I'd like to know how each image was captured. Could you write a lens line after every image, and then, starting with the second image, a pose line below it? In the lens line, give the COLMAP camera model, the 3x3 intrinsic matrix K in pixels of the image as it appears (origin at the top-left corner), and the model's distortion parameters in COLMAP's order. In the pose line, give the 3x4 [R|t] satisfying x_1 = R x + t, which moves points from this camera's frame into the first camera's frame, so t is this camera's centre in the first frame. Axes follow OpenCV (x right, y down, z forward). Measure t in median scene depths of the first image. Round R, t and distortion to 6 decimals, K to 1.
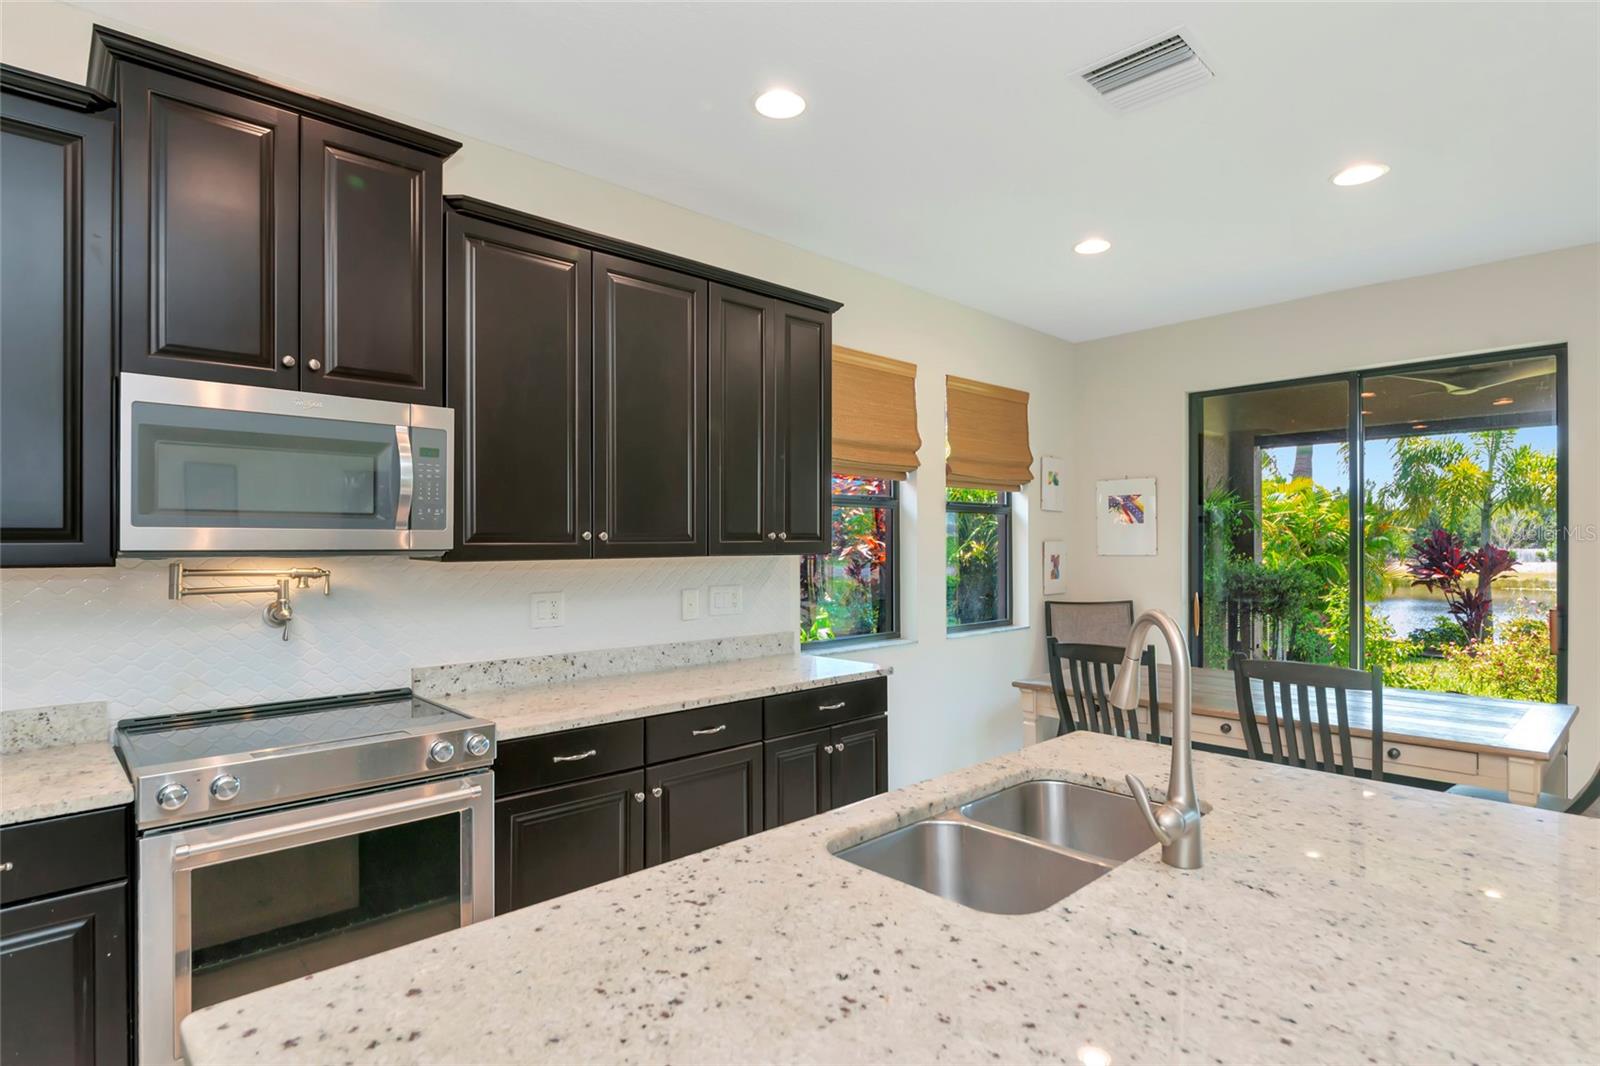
lens RADIAL K [[820.9, 0, 802.8], [0, 820.9, 541.4], [0, 0, 1]] dist [0.002394, -0.000560]
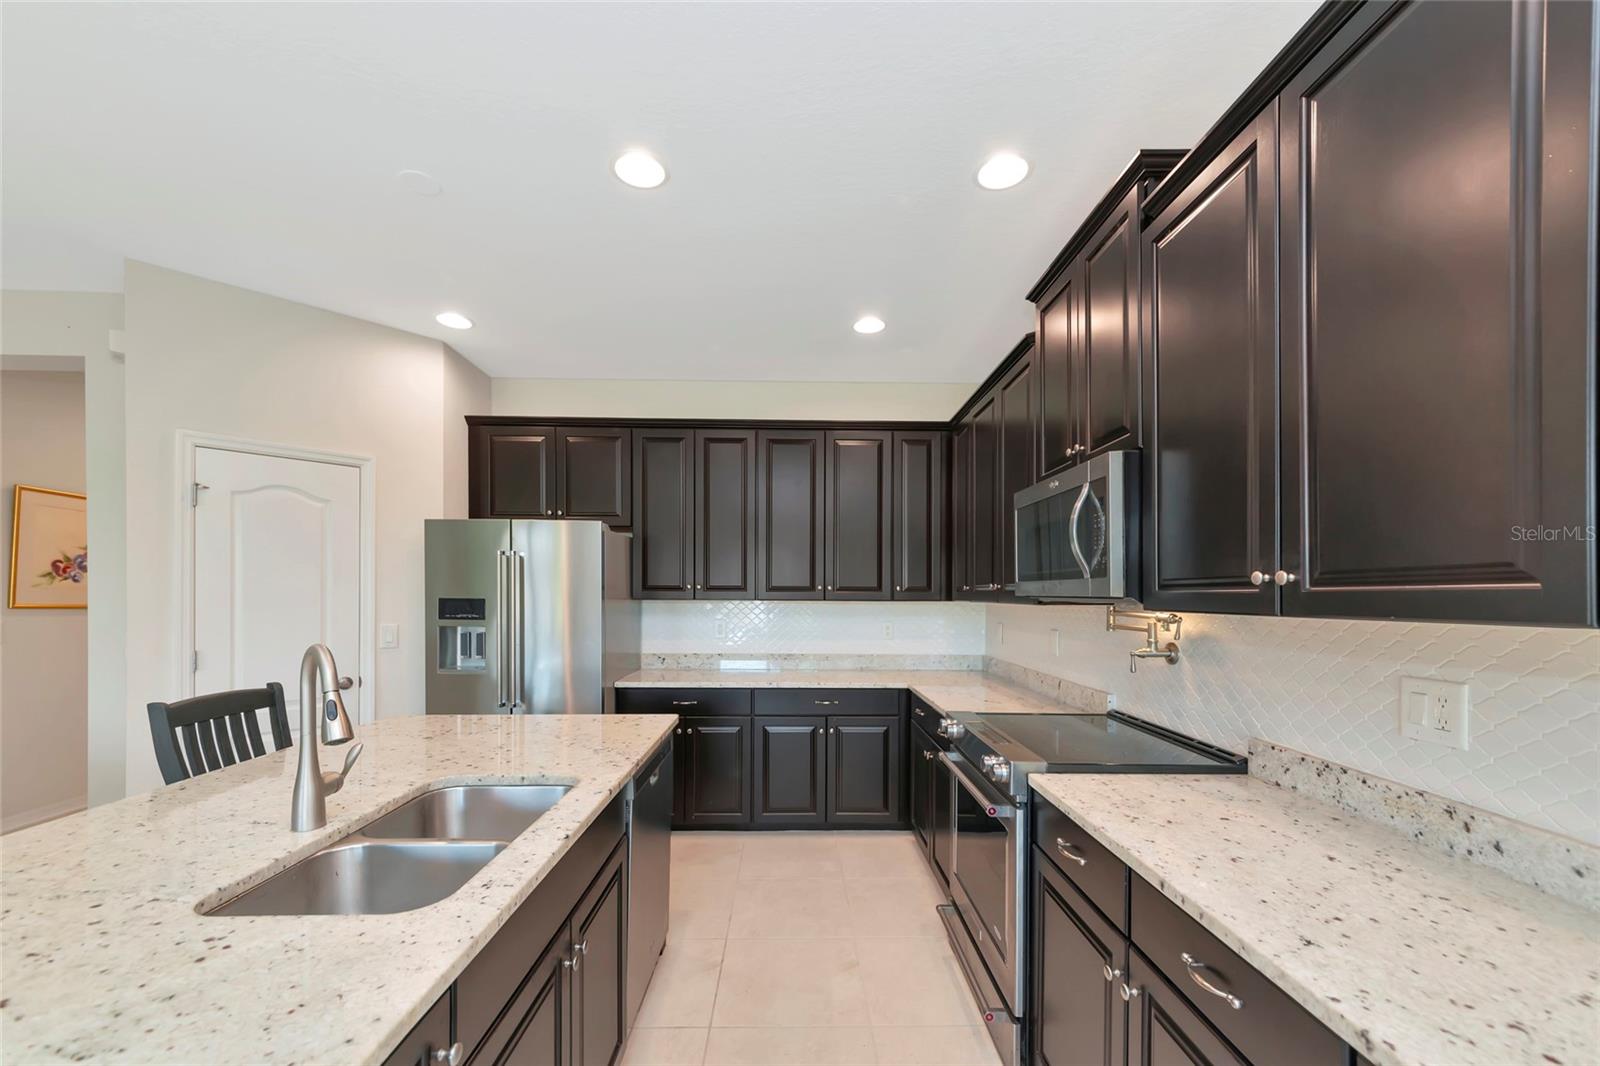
lens RADIAL K [[637.4, 0, 806.7], [0, 637.4, 586.9], [0, 0, 1]] dist [-0.006680, 0.002295]
pose [[-0.675332, -0.006666, -0.737484, 0.242100], [0.000686, 0.999953, -0.009667, 0.003163], [0.737514, -0.007034, -0.675295, 0.818675]]
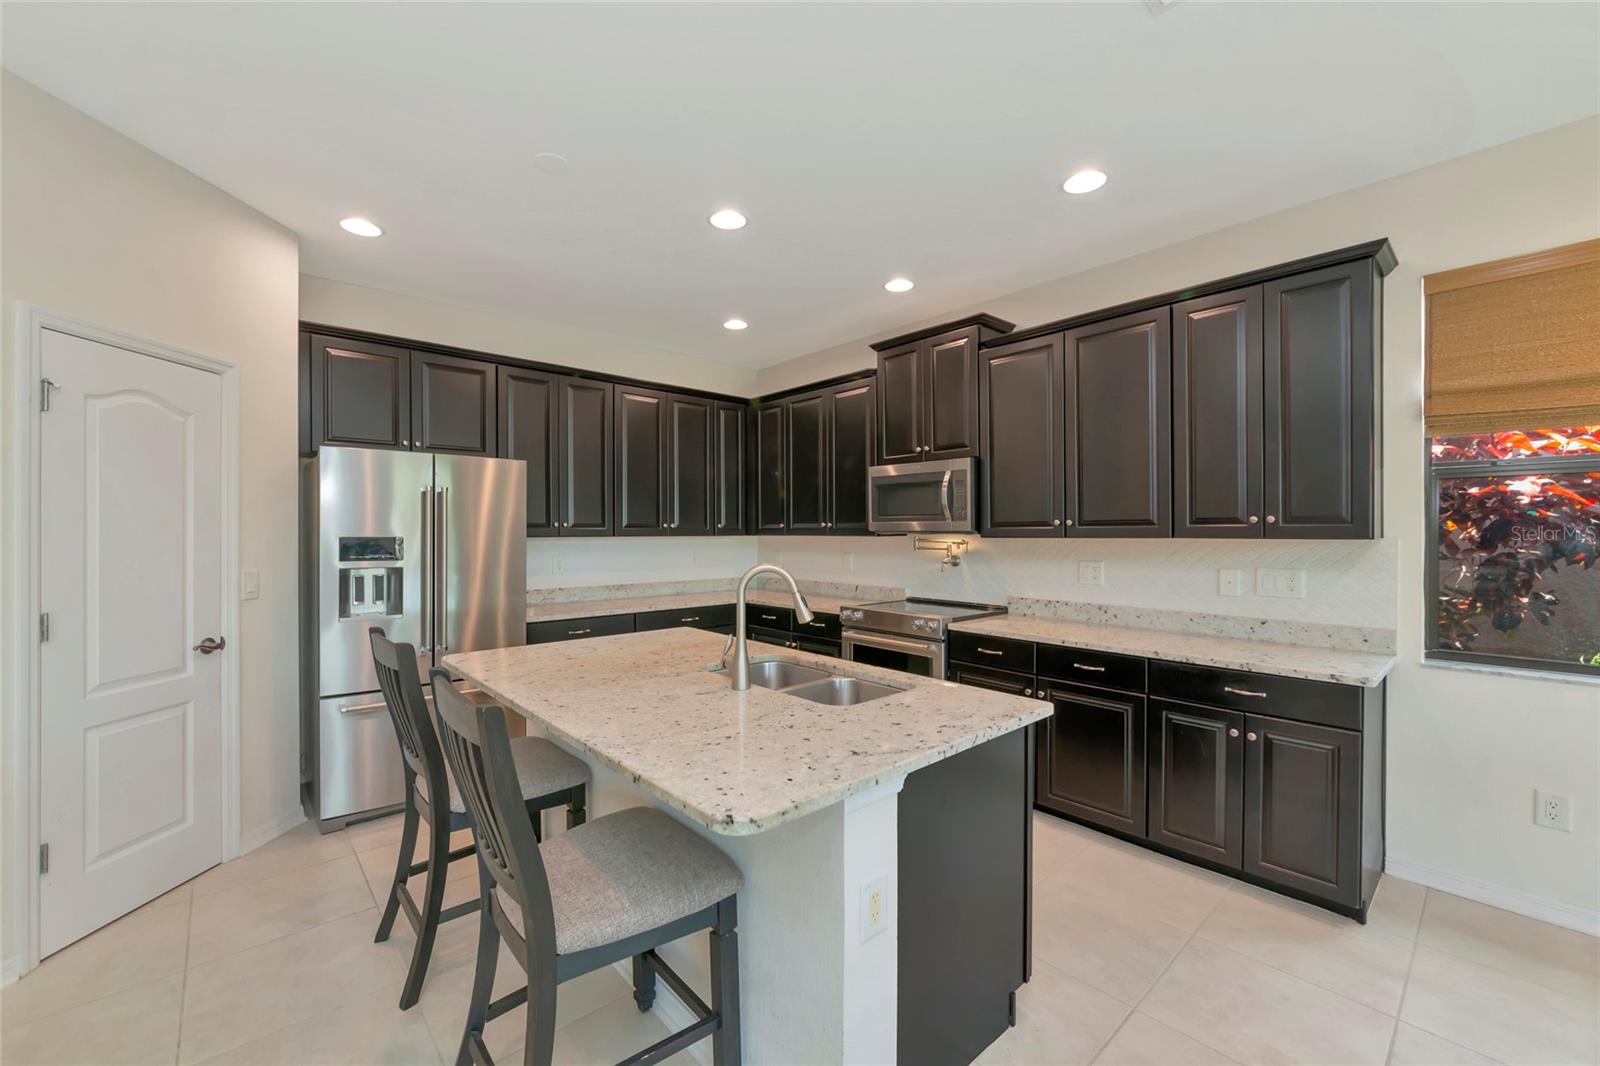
lens RADIAL K [[637.4, 0, 799.6], [0, 637.4, 539.3], [0, 0, 1]] dist [-0.006680, 0.002295]
pose [[-0.026516, 0.015165, -0.999533, 0.710091], [0.003981, 0.999879, 0.015065, 0.002916], [0.999640, -0.003580, -0.026573, 0.422447]]
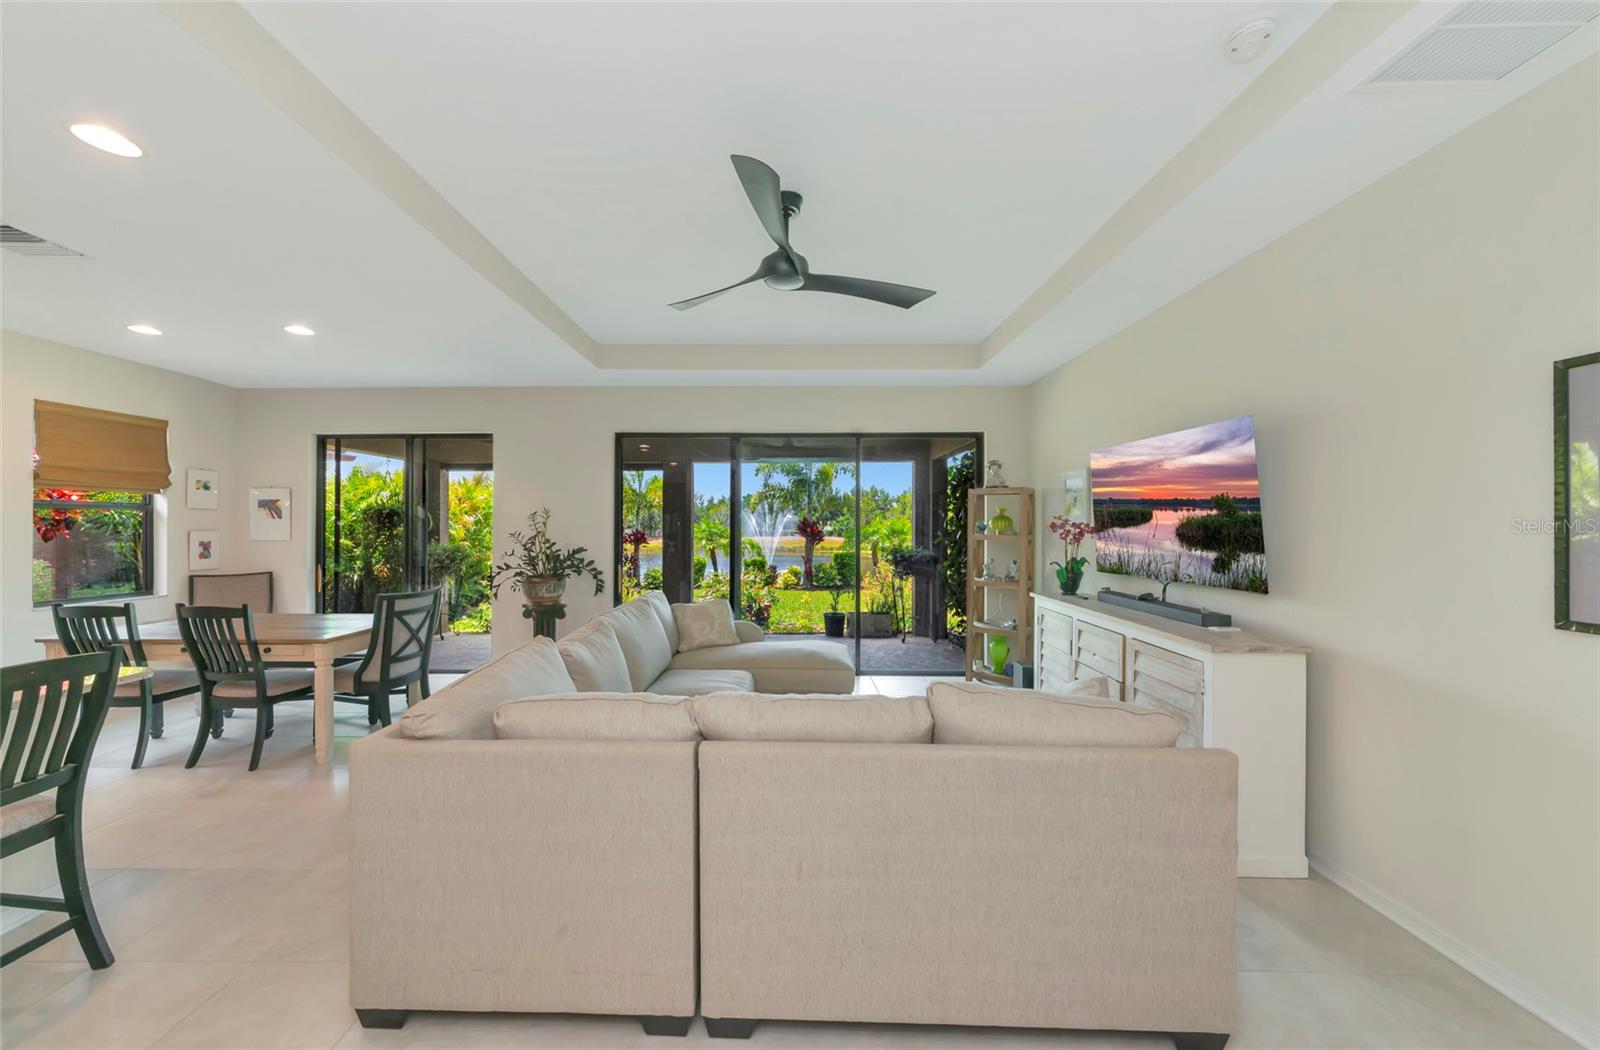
lens RADIAL K [[574.7, 0, 772.3], [0, 574.7, 524.7], [0, 0, 1]] dist [-0.001170, 0.000855]
pose [[0.699155, 0.004399, 0.714957, 0.440782], [-0.004323, 0.999989, -0.001926, -0.020474], [-0.714957, -0.001744, 0.699166, -0.536522]]
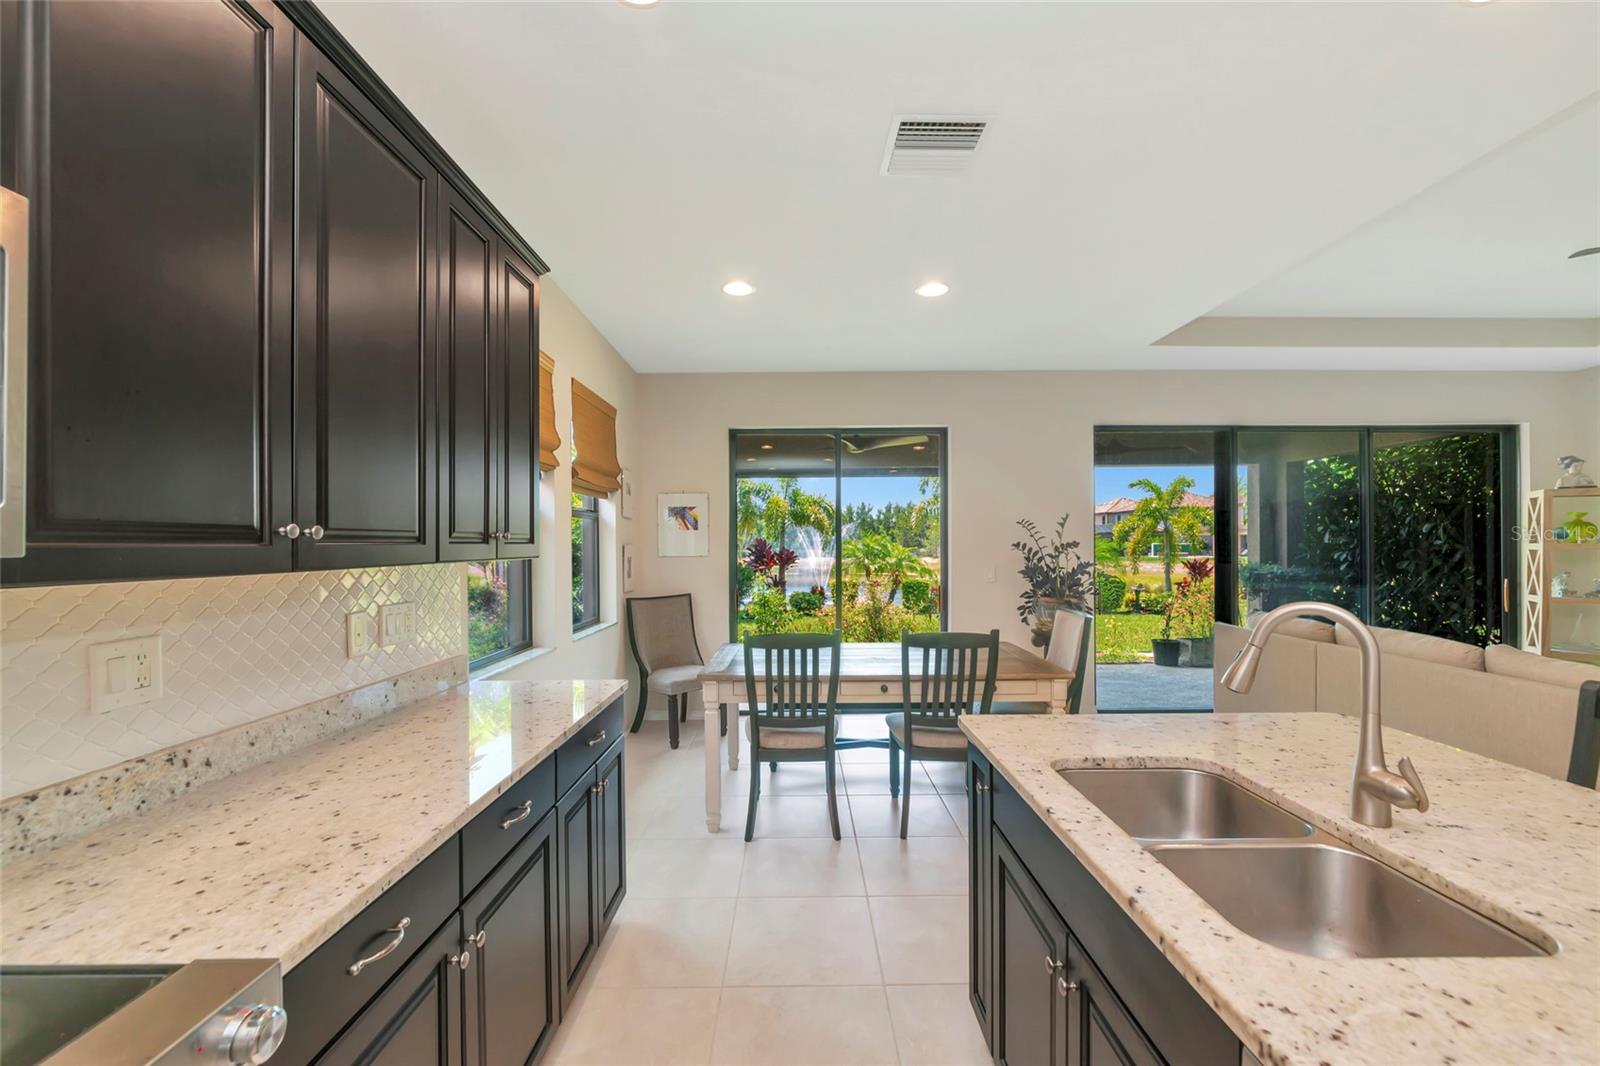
lens RADIAL K [[637.4, 0, 800.8], [0, 637.4, 550.2], [0, 0, 1]] dist [-0.006680, 0.002295]
pose [[0.690949, -0.005990, 0.722878, -0.256003], [0.001235, 0.999974, 0.007106, 0.002232], [-0.722902, -0.004017, 0.690939, 0.344248]]
